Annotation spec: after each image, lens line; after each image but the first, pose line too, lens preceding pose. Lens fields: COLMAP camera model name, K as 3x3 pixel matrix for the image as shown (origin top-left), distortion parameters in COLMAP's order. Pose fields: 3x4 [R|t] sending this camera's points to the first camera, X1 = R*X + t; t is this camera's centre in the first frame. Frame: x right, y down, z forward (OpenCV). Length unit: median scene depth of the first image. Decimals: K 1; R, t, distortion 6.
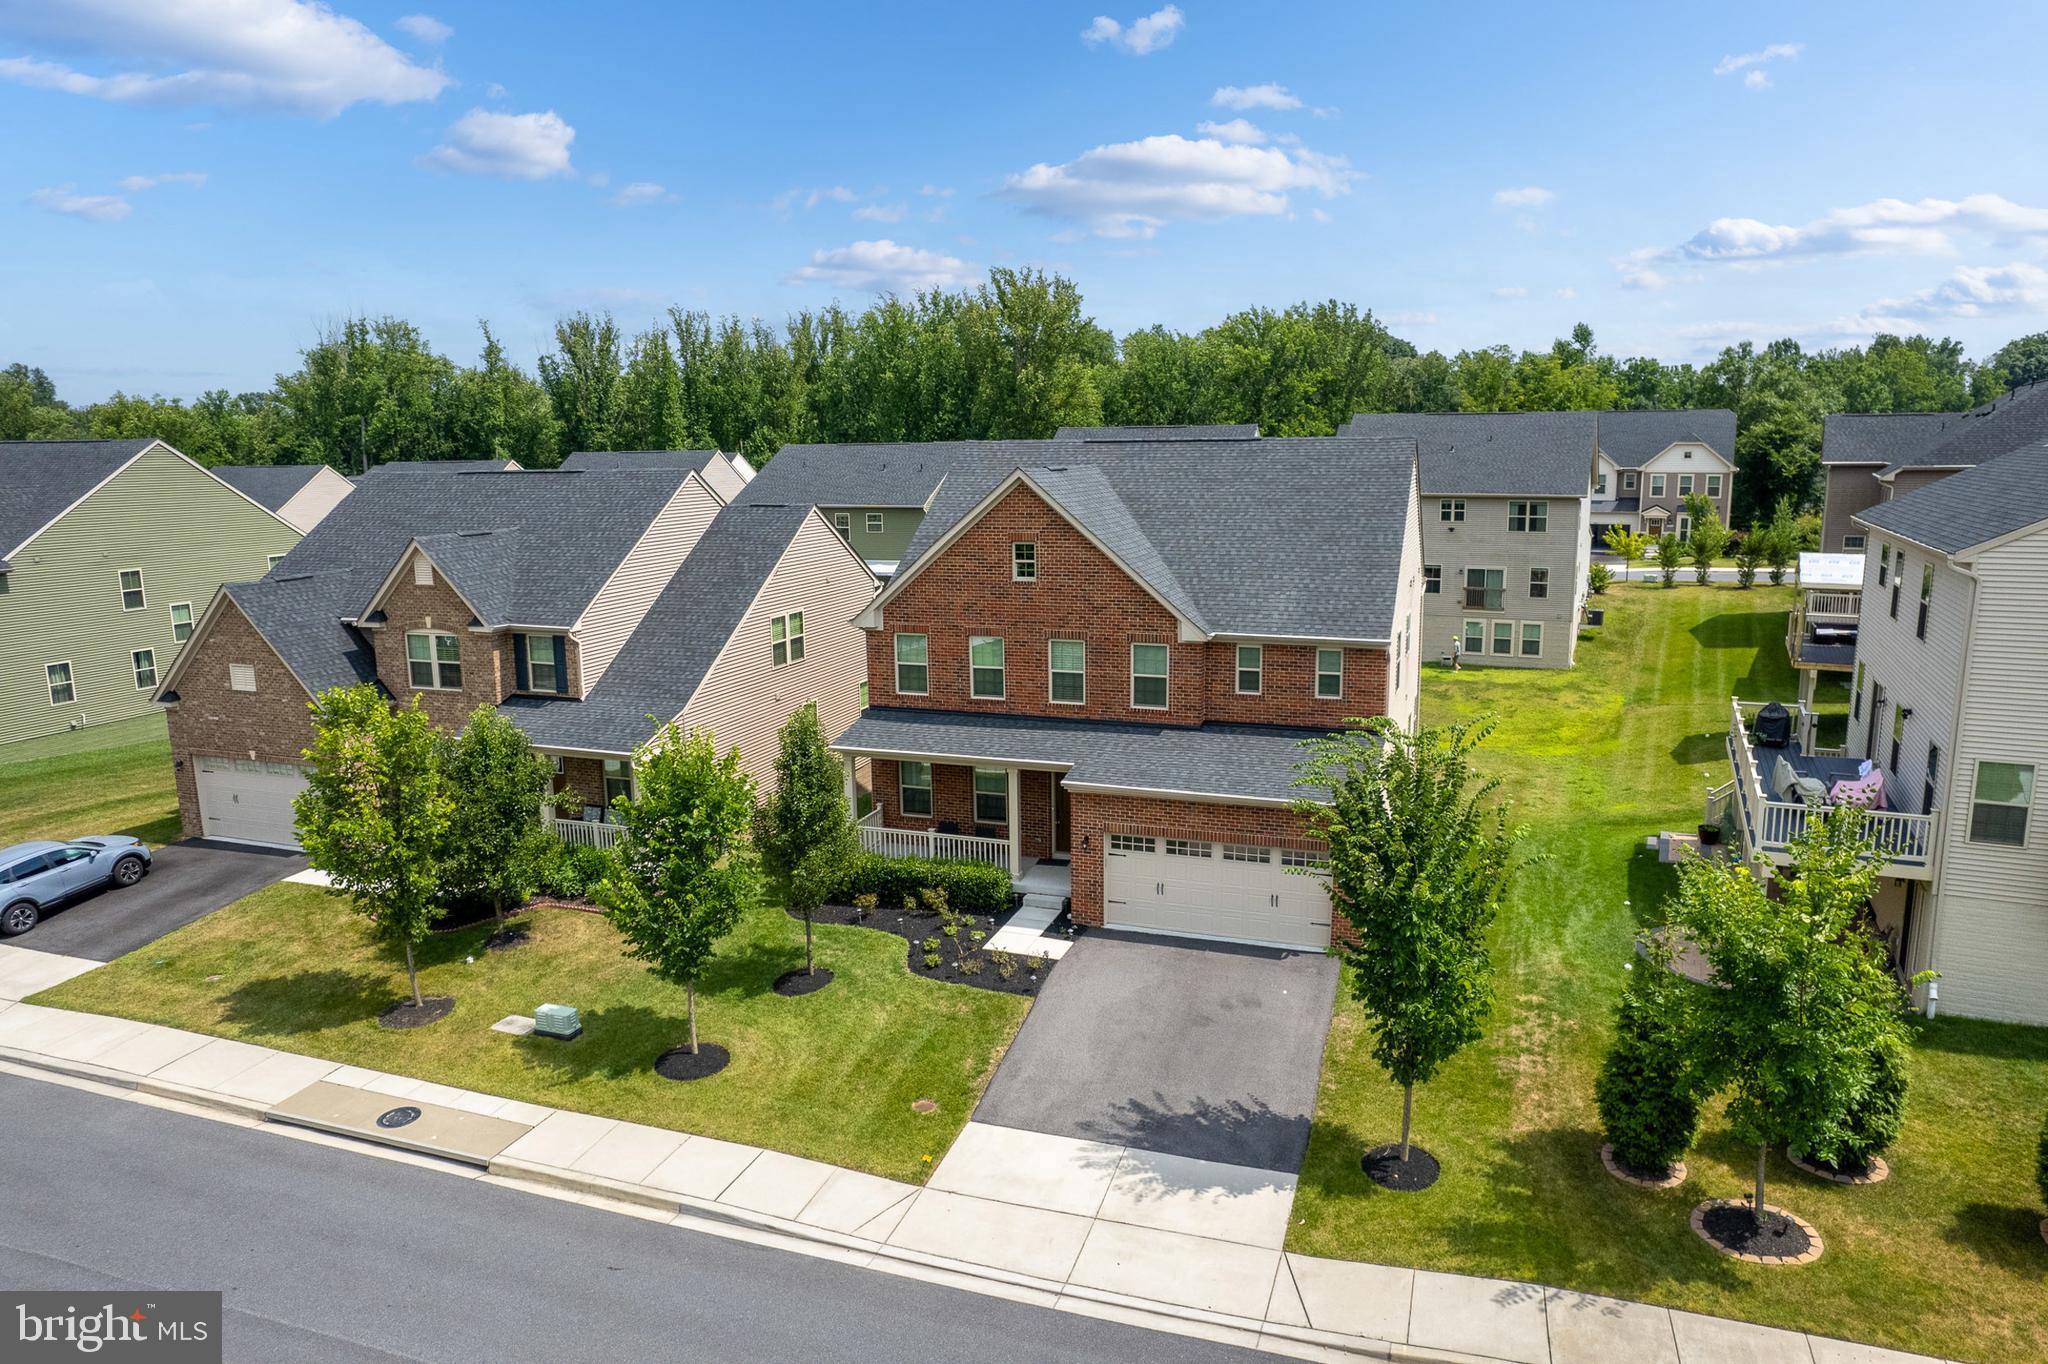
lens RADIAL K [[1312.3, 0, 1027.4], [0, 1312.3, 691.9], [0, 0, 1]] dist [-0.073302, 0.061622]
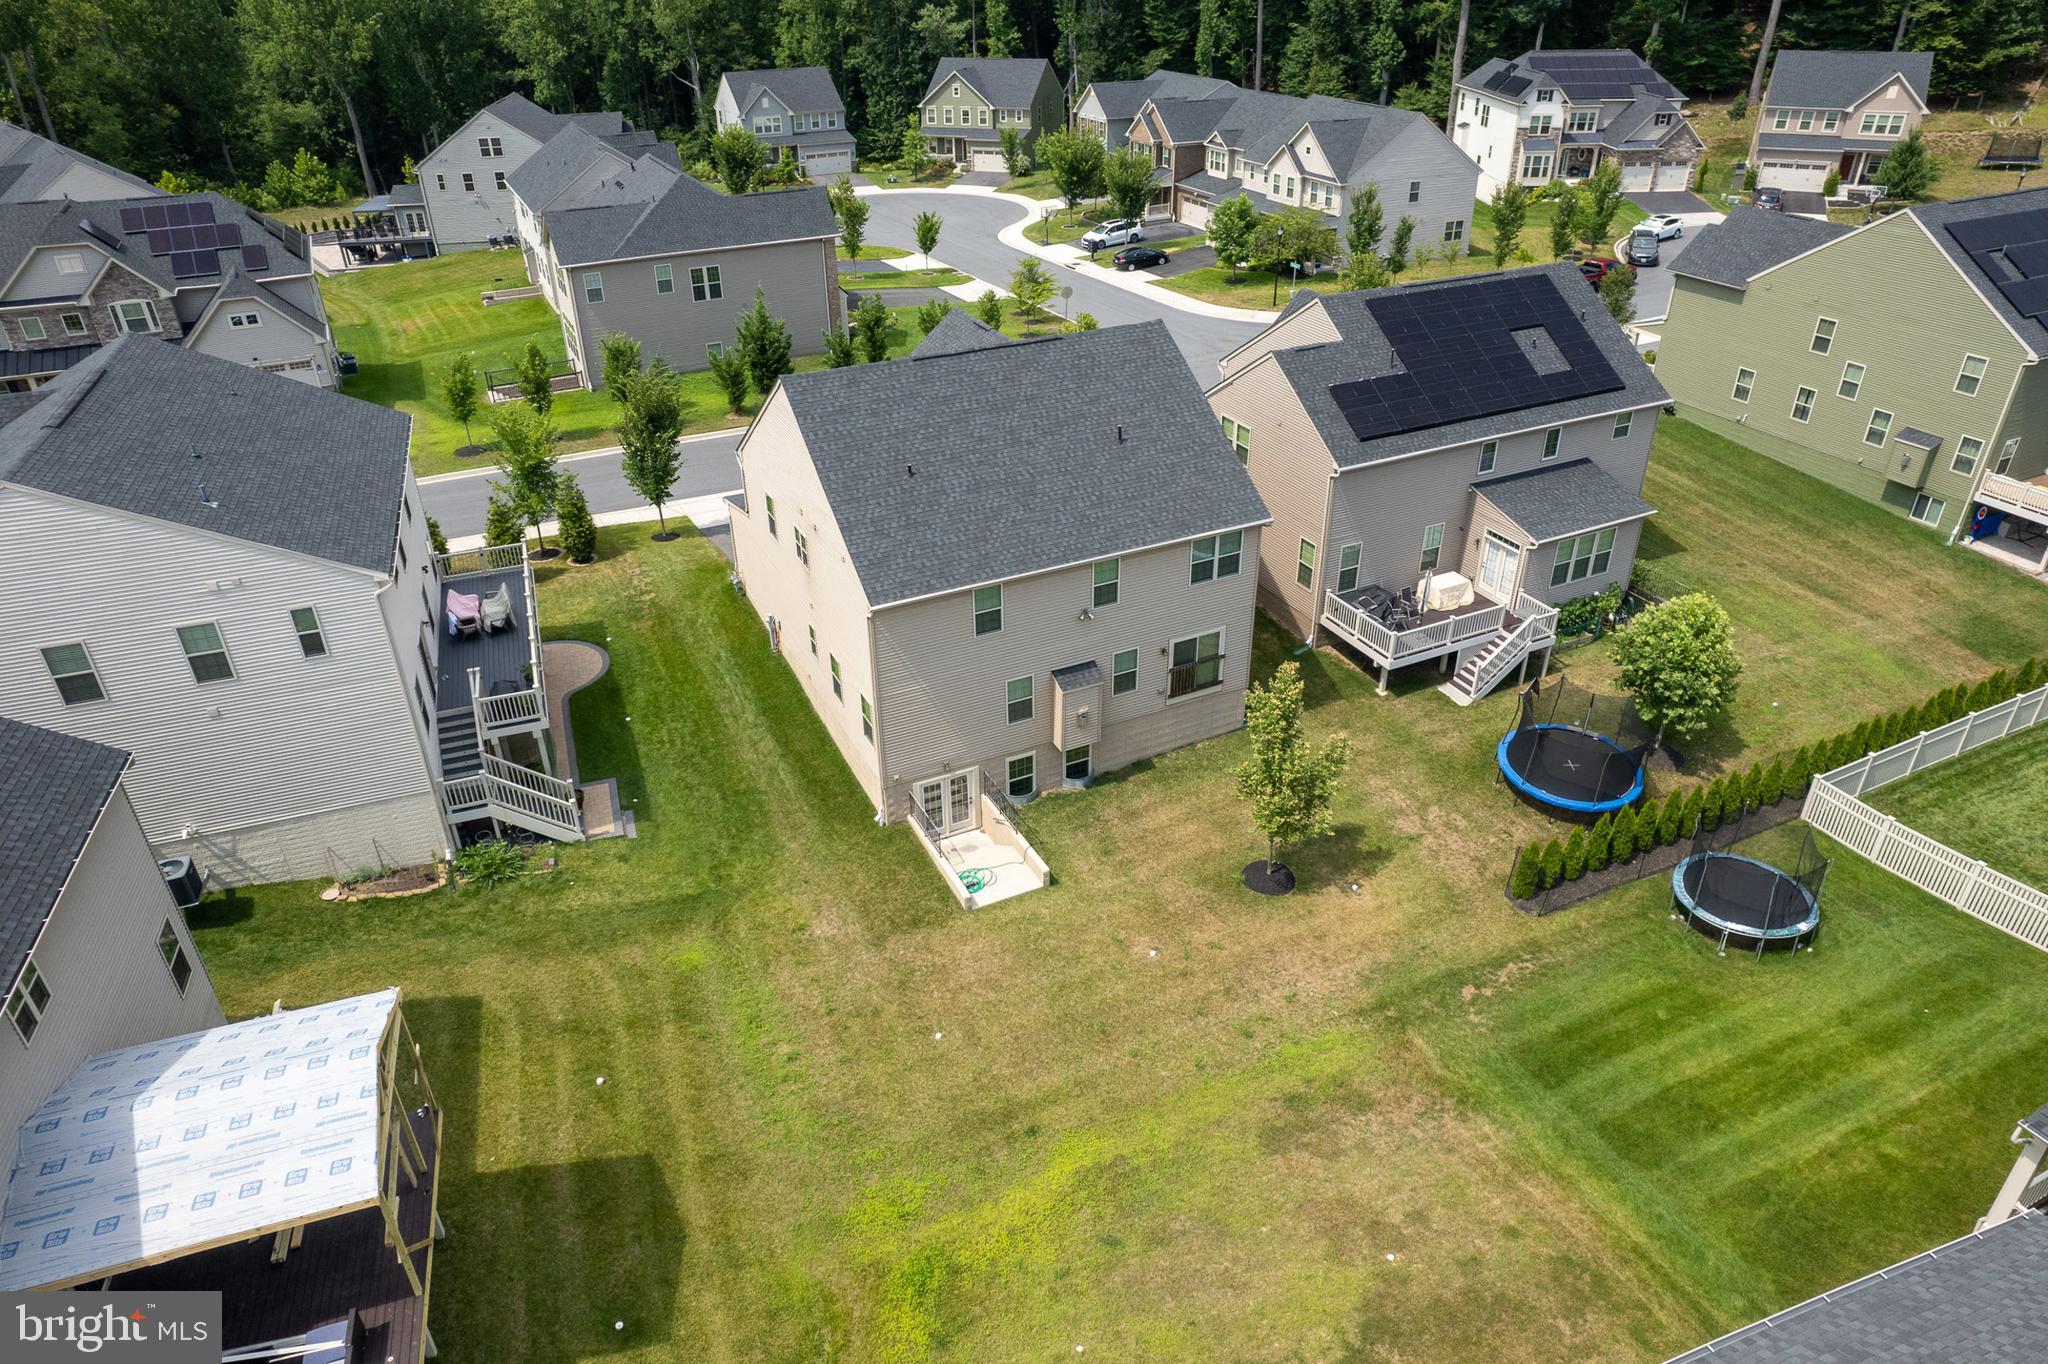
lens RADIAL K [[1312.3, 0, 1028.8], [0, 1312.3, 684.1], [0, 0, 1]] dist [-0.073302, 0.061622]
pose [[-0.693545, 0.384907, -0.608968, 1.031200], [-0.115731, 0.774798, 0.621526, -0.786259], [0.711057, 0.501532, -0.492811, 2.032465]]
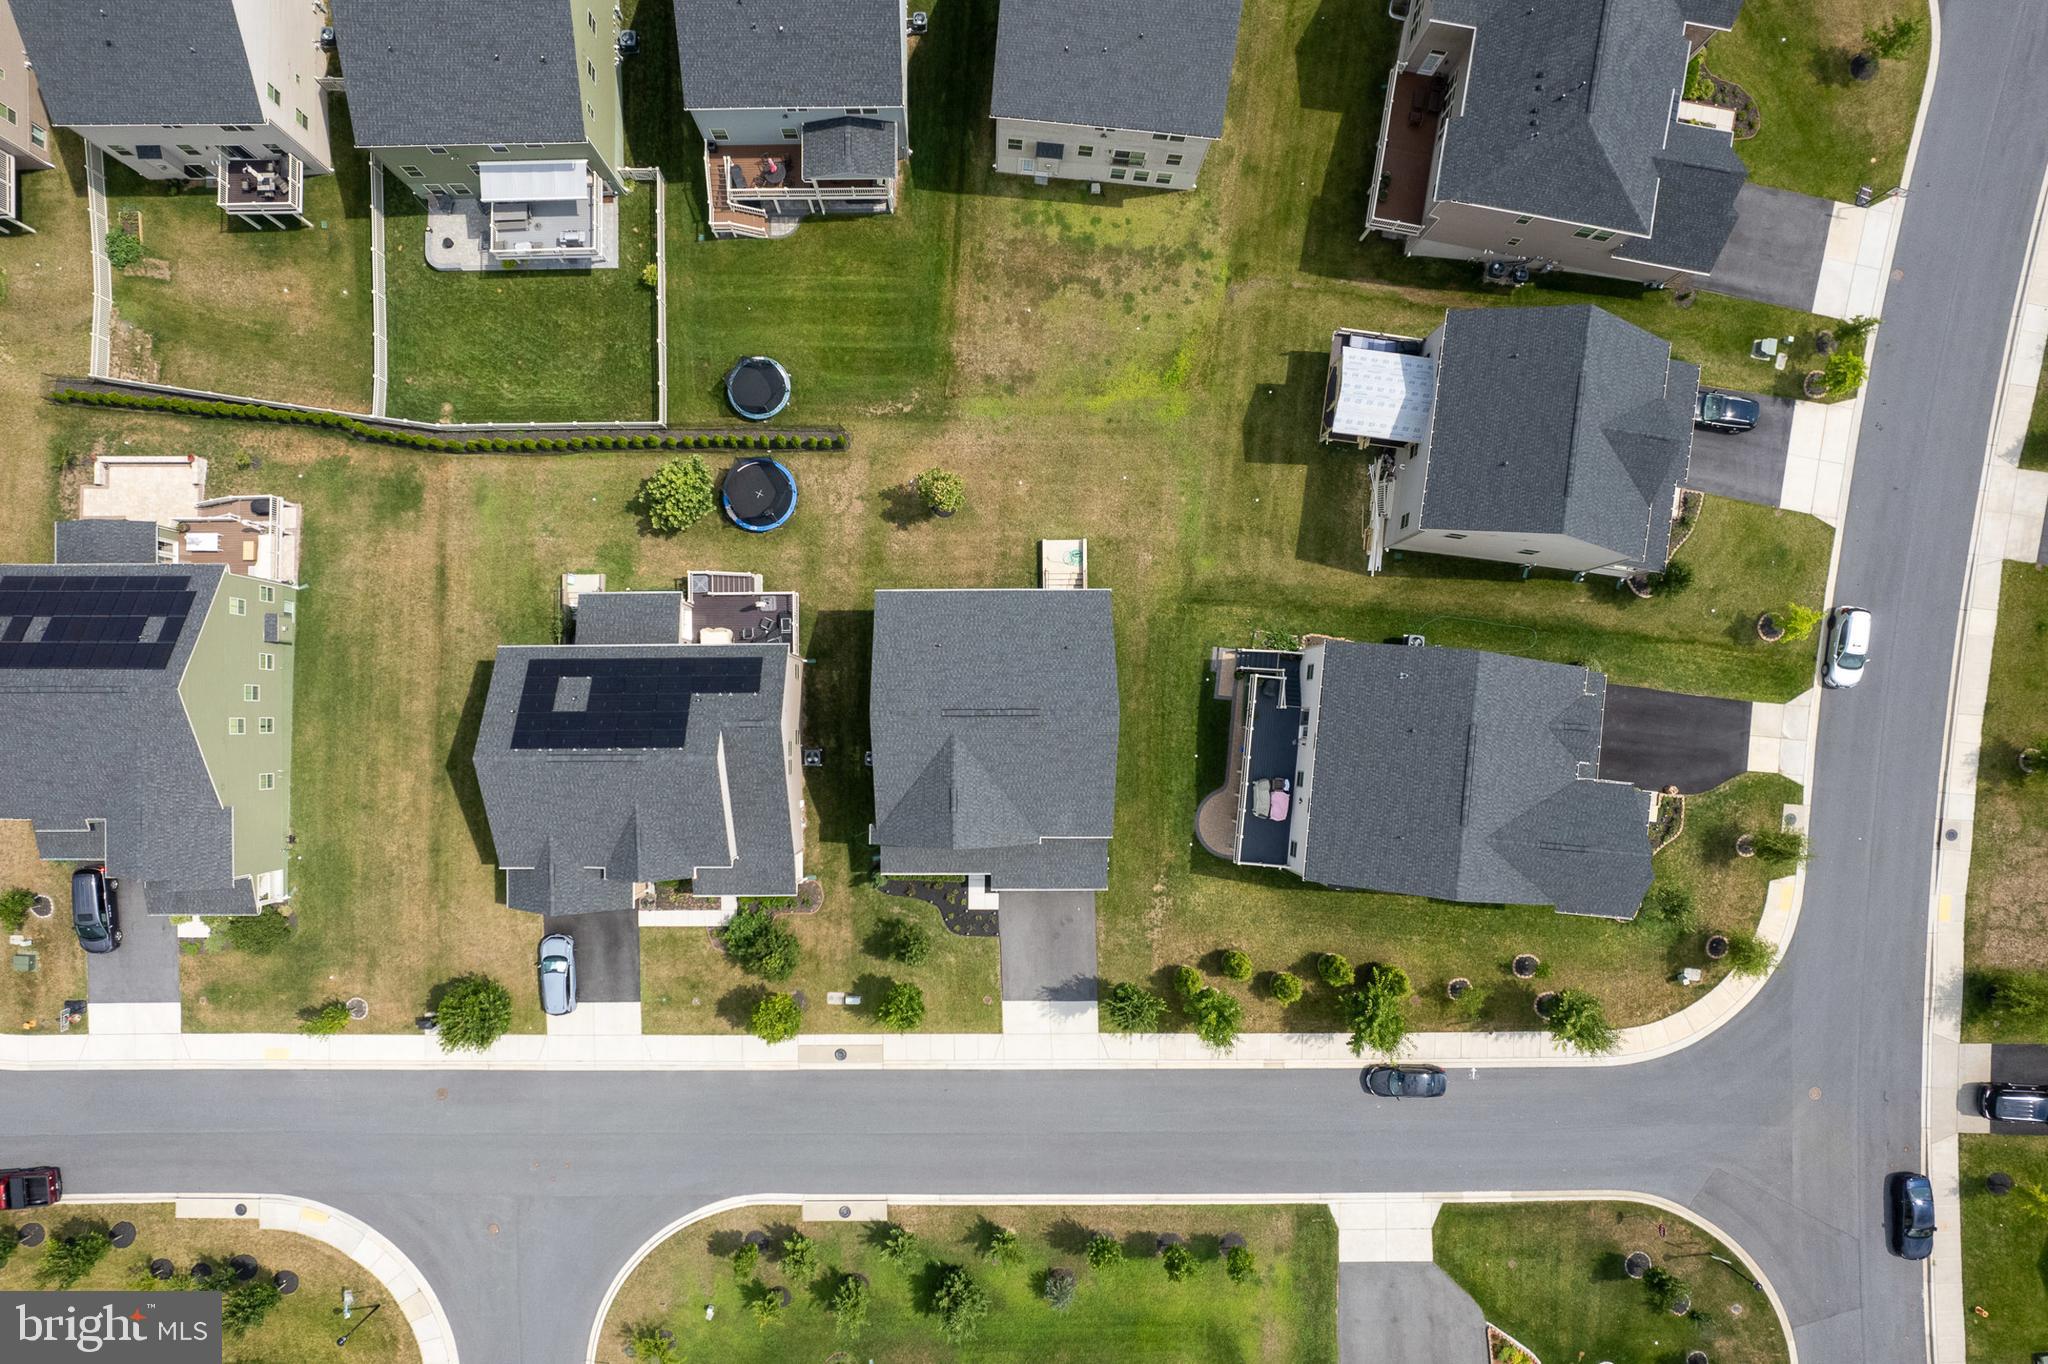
lens RADIAL K [[1376.8, 0, 970.9], [0, 1376.8, 695.3], [0, 0, 1]] dist [-0.060672, 0.038330]
pose [[0.938271, -0.345666, 0.012745, 0.081686], [0.056591, 0.189749, 0.980200, -2.496422], [-0.341241, -0.918972, 0.197598, 0.777886]]
